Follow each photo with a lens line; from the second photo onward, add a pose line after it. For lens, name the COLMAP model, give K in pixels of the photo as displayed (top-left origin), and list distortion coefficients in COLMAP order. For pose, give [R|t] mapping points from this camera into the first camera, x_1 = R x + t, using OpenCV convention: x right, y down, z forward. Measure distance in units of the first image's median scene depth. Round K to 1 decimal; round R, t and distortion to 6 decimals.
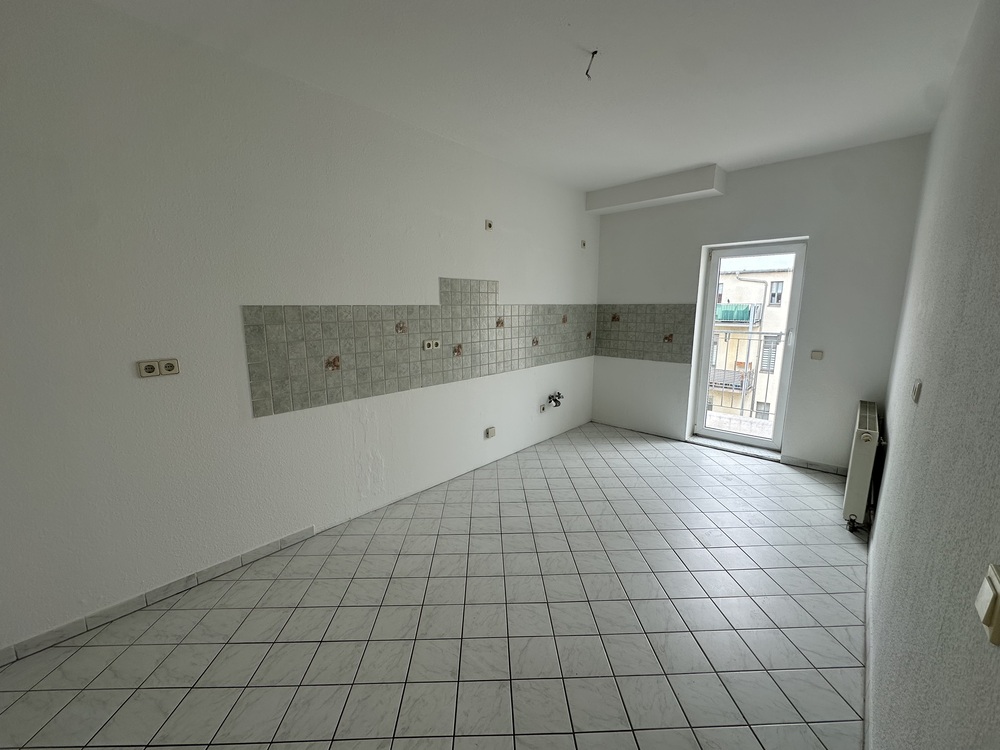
lens RADIAL K [[398.0, 0, 499.6], [0, 398.0, 377.4], [0, 0, 1]] dist [-0.002511, 0.000140]
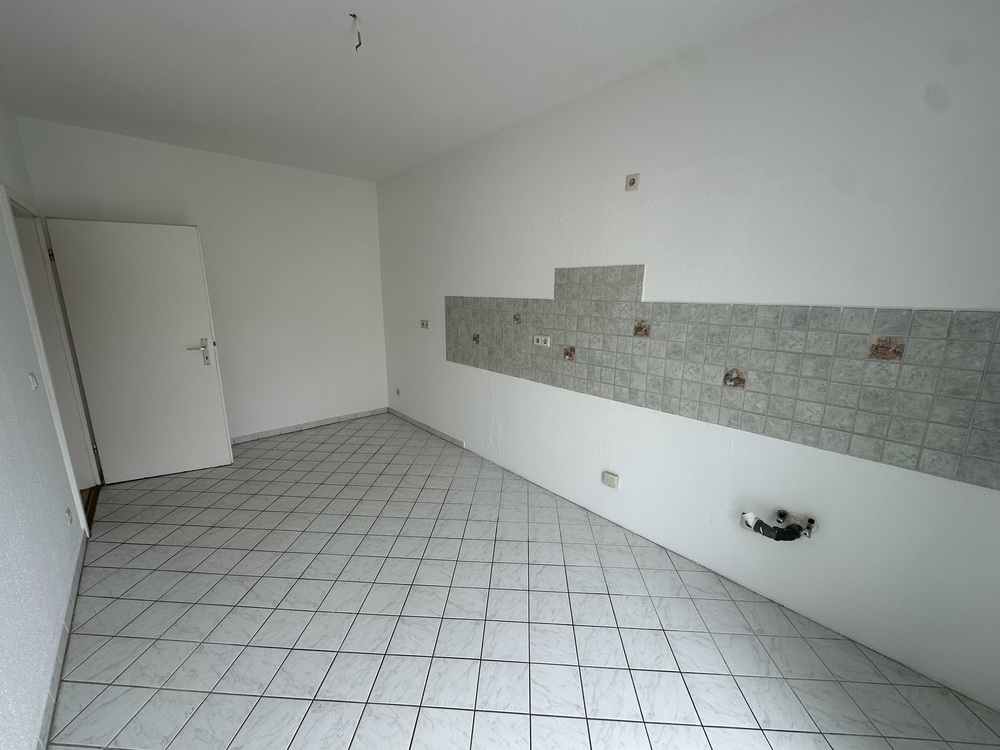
lens RADIAL K [[398.0, 0, 499.2], [0, 398.0, 376.5], [0, 0, 1]] dist [-0.002511, 0.000140]
pose [[-0.098199, 0.215467, -0.971561, 0.775980], [-0.182490, 0.955826, 0.230422, -0.198600], [0.978292, 0.199927, -0.054541, 0.958584]]
